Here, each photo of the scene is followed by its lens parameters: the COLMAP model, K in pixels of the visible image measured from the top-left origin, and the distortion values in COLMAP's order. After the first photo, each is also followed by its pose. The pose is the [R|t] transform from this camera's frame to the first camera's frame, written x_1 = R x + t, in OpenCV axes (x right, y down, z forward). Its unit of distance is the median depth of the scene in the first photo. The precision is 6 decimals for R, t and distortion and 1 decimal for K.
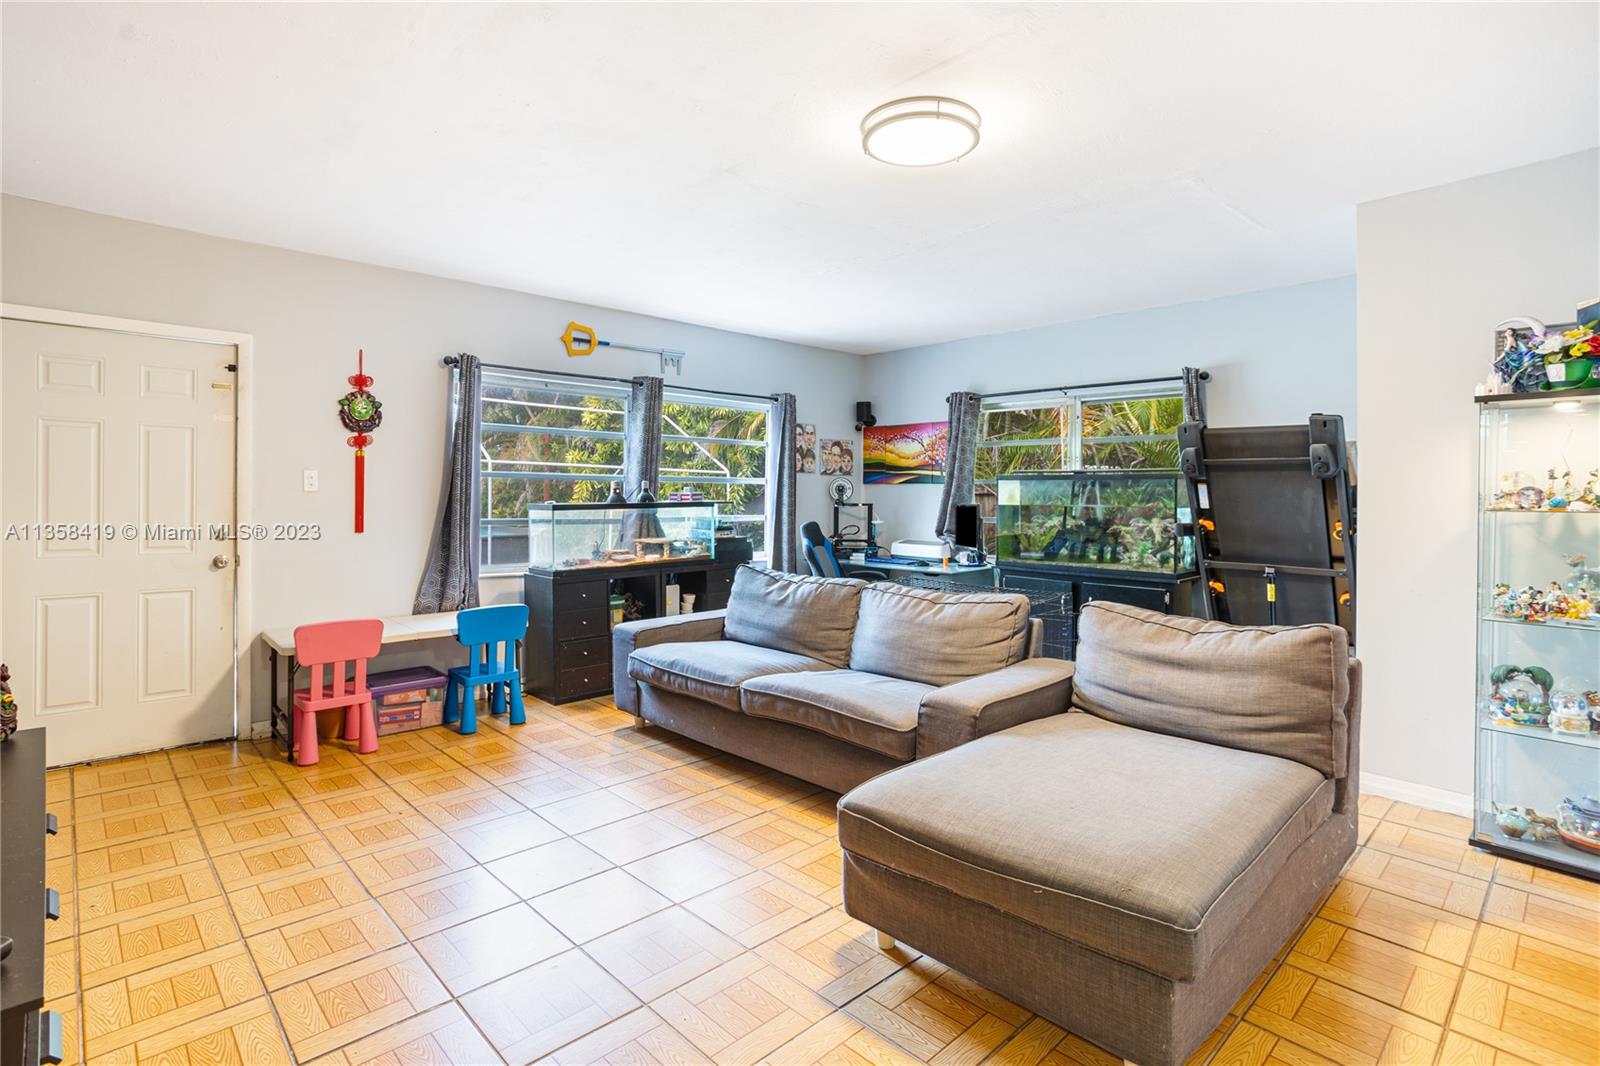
lens RADIAL K [[784.6, 0, 798.1], [0, 784.6, 517.3], [0, 0, 1]] dist [-0.005868, -0.000408]
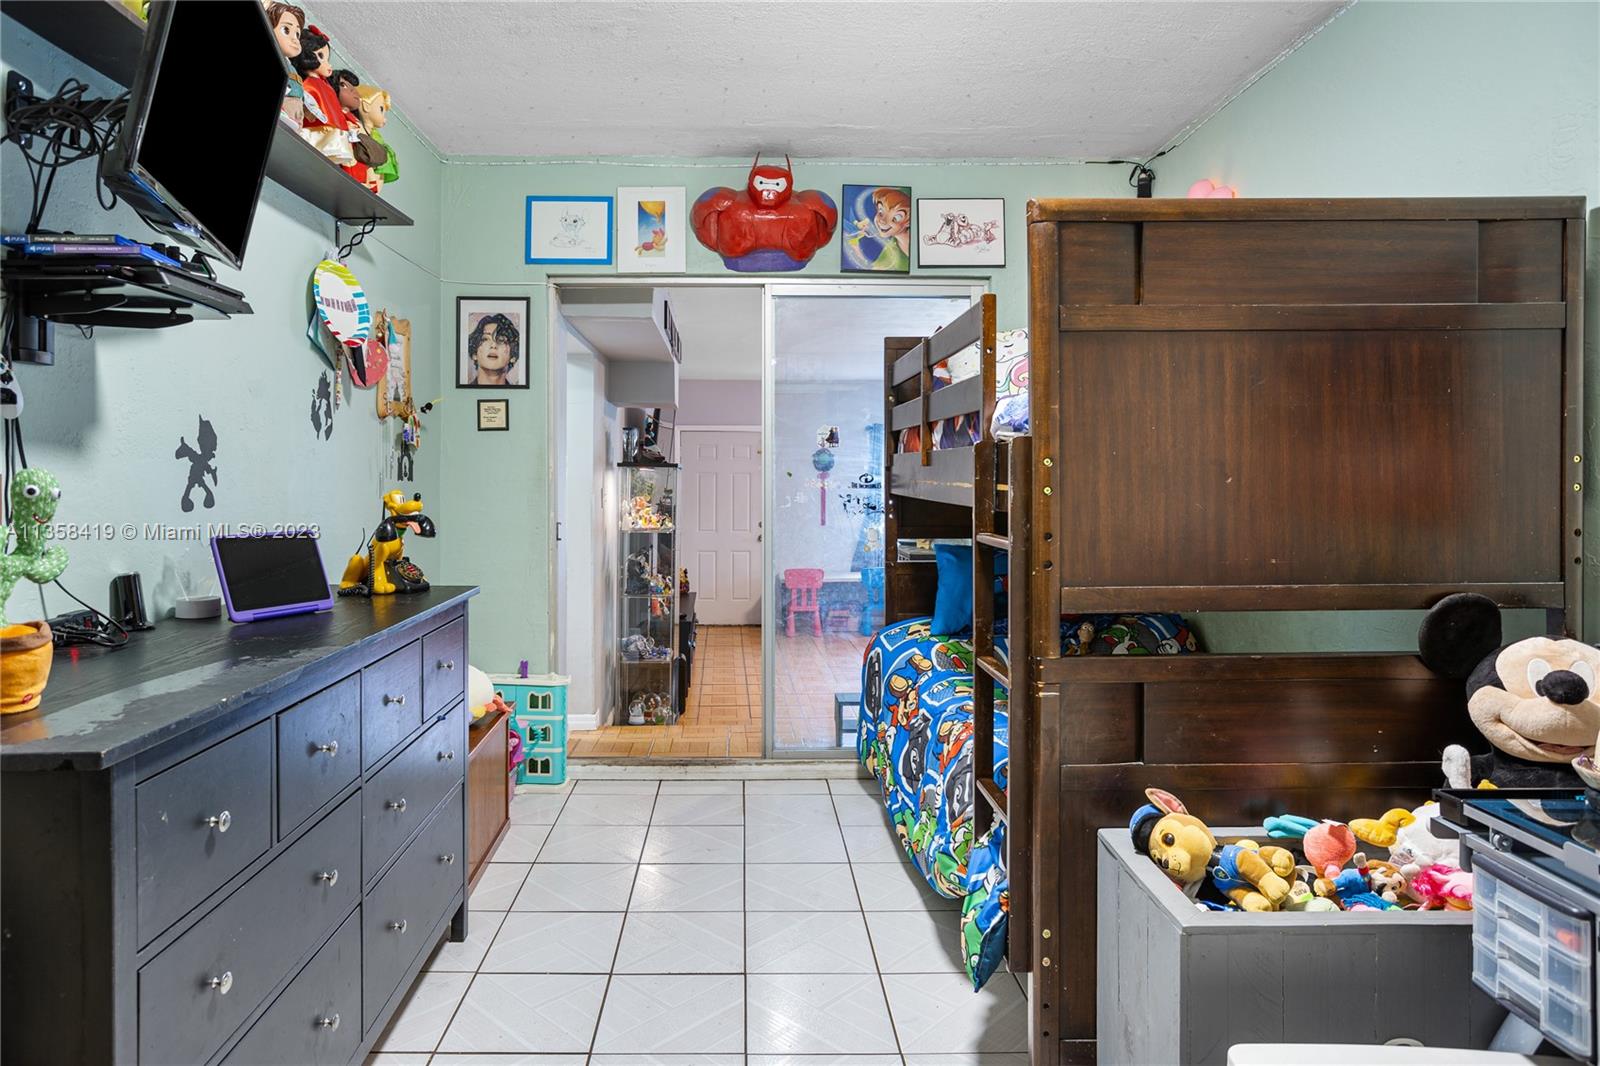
lens RADIAL K [[1039.7, 0, 797.0], [0, 1039.7, 532.9], [0, 0, 1]] dist [0.001197, -0.000007]
pose [[0.756501, 0.002354, -0.653988, 1.151210], [-0.001404, 0.999997, 0.001976, 0.037127], [0.653991, -0.000577, 0.756502, -1.036885]]
